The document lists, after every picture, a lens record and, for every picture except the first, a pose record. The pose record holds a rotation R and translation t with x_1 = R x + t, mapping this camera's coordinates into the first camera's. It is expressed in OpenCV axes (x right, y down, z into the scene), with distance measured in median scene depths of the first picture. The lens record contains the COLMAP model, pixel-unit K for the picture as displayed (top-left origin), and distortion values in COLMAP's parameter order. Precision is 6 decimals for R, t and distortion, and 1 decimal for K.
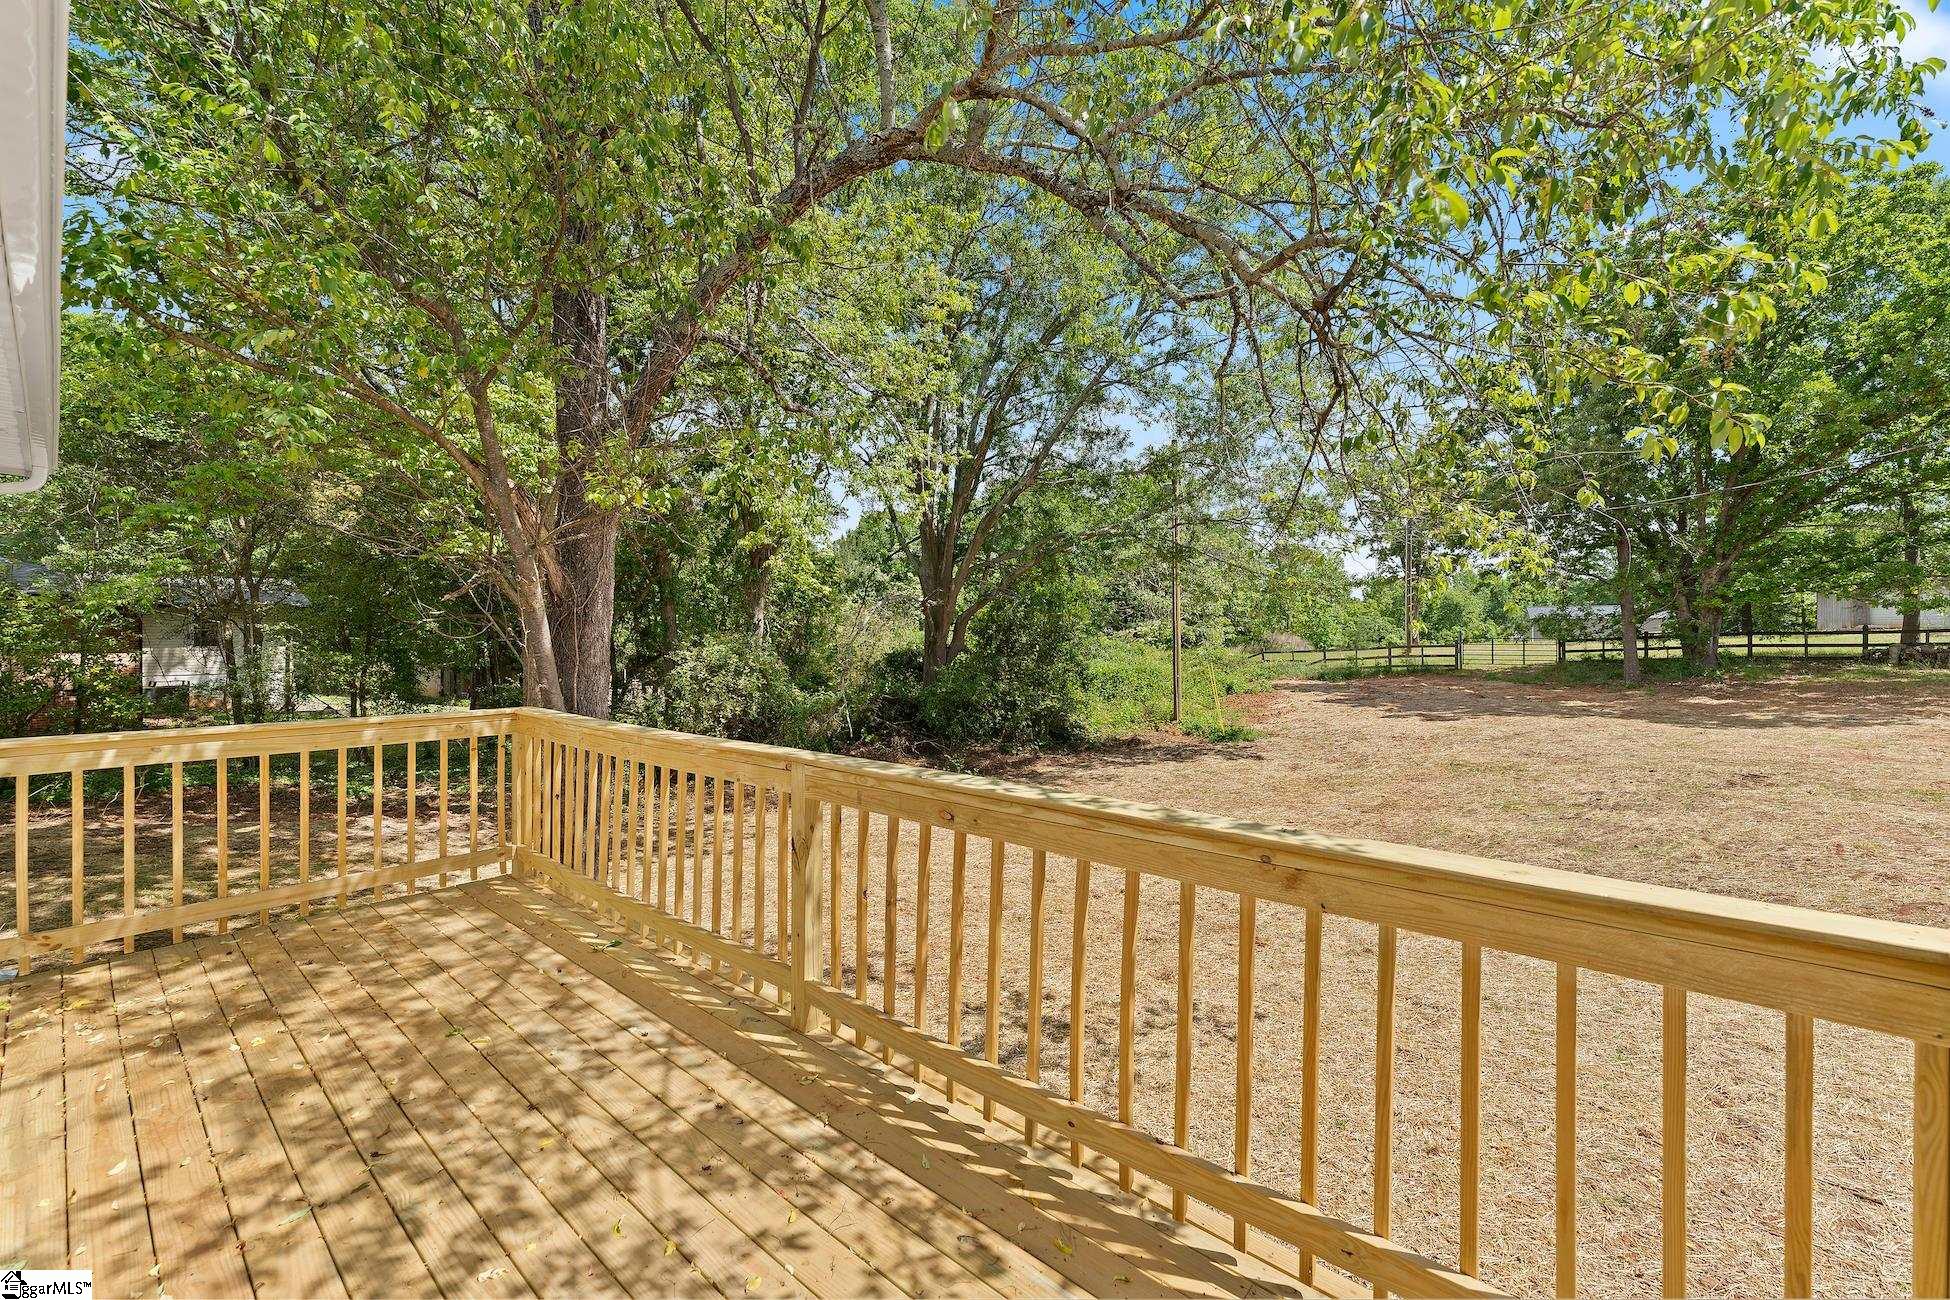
lens RADIAL K [[774.0, 0, 981.8], [0, 774.0, 643.2], [0, 0, 1]] dist [-0.000239, 0.000111]
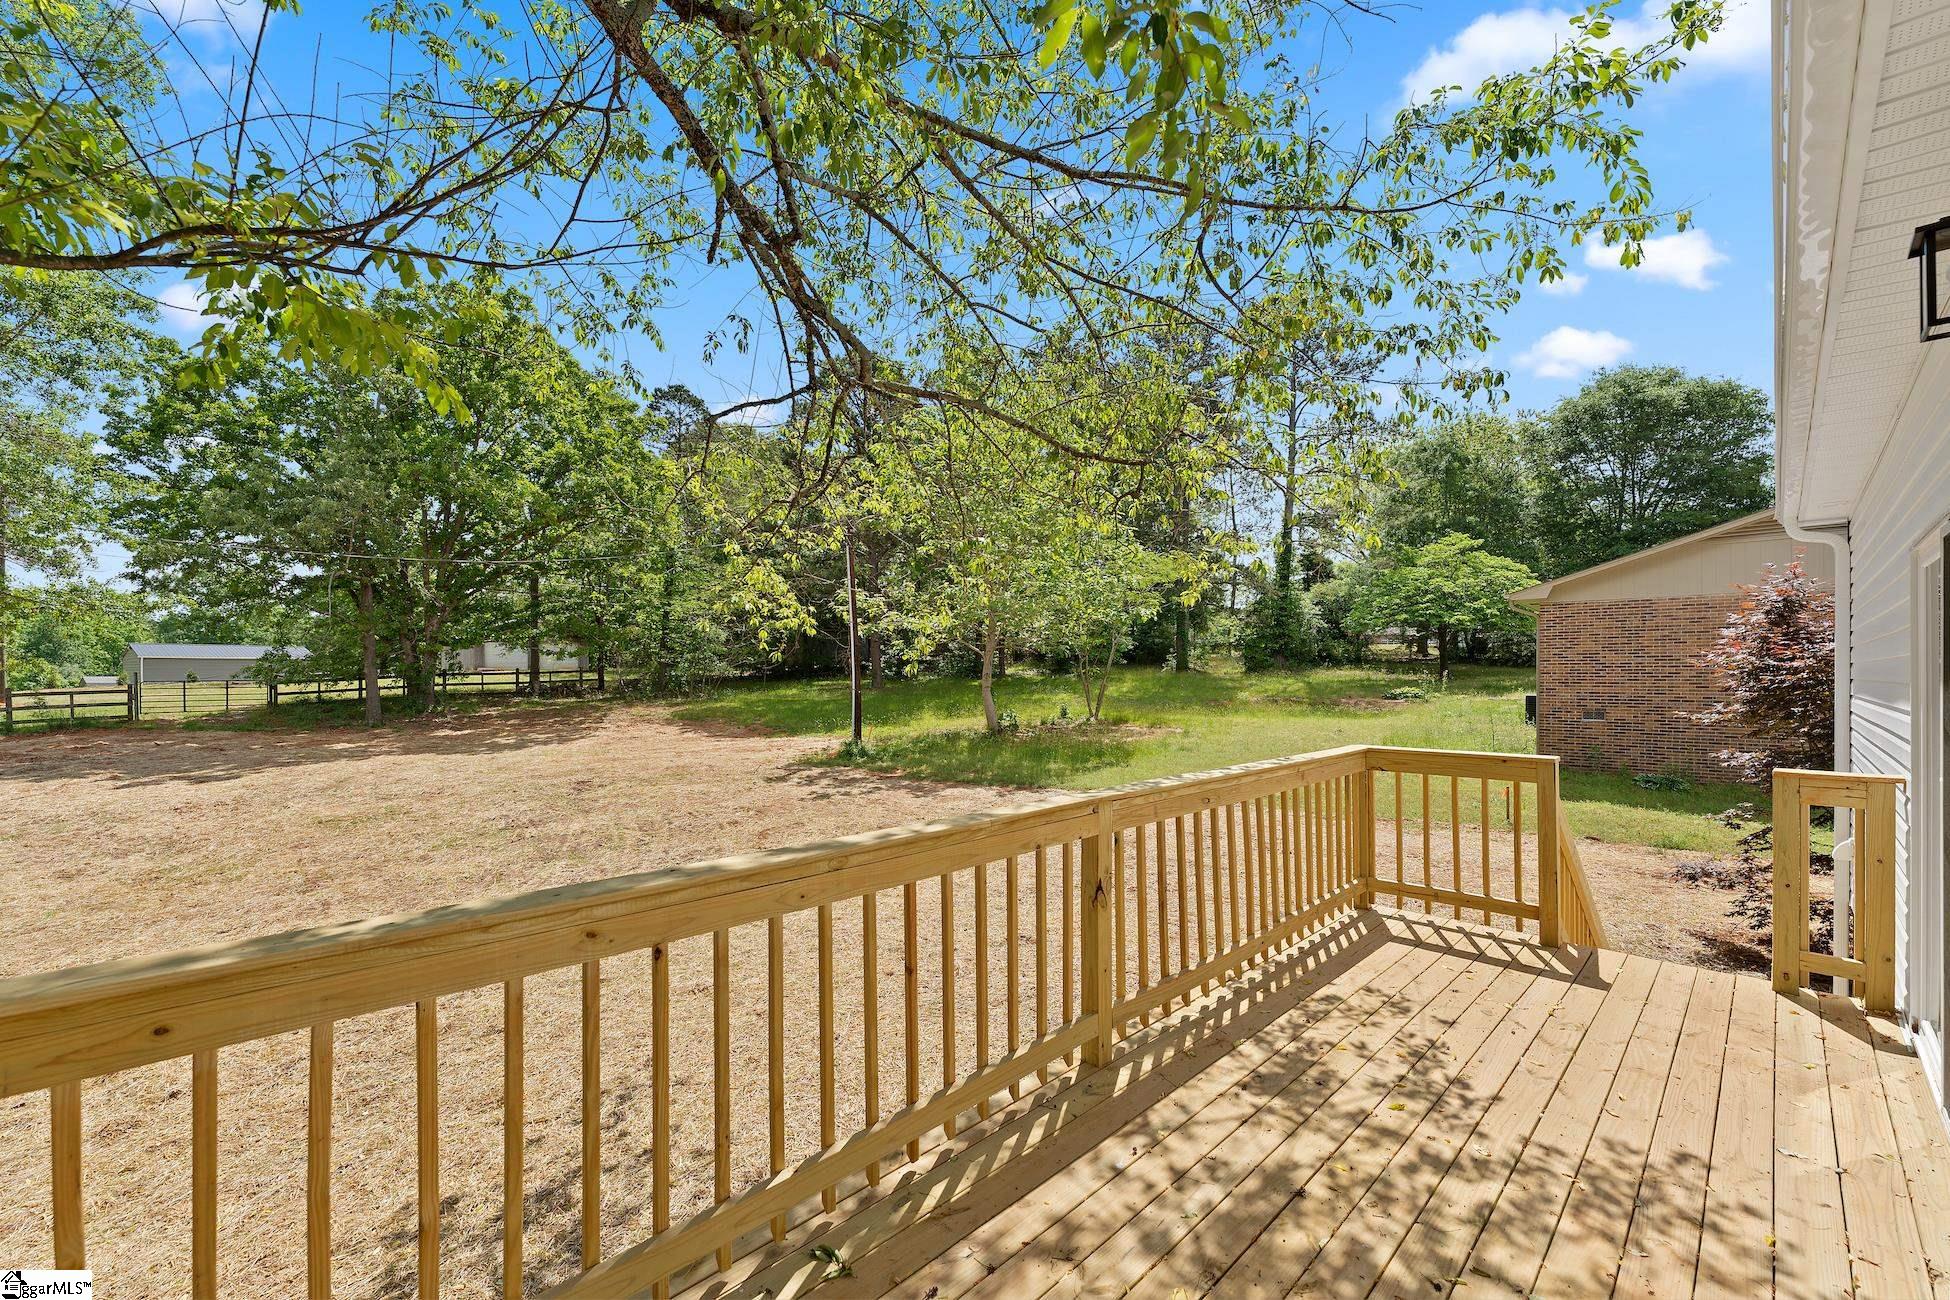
lens RADIAL K [[774.0, 0, 979.6], [0, 774.0, 665.1], [0, 0, 1]] dist [-0.000239, 0.000111]
pose [[0.101372, 0.008971, 0.994808, -1.392155], [0.015690, 0.999821, -0.010615, -0.013347], [-0.994725, 0.016685, 0.101213, 1.158849]]
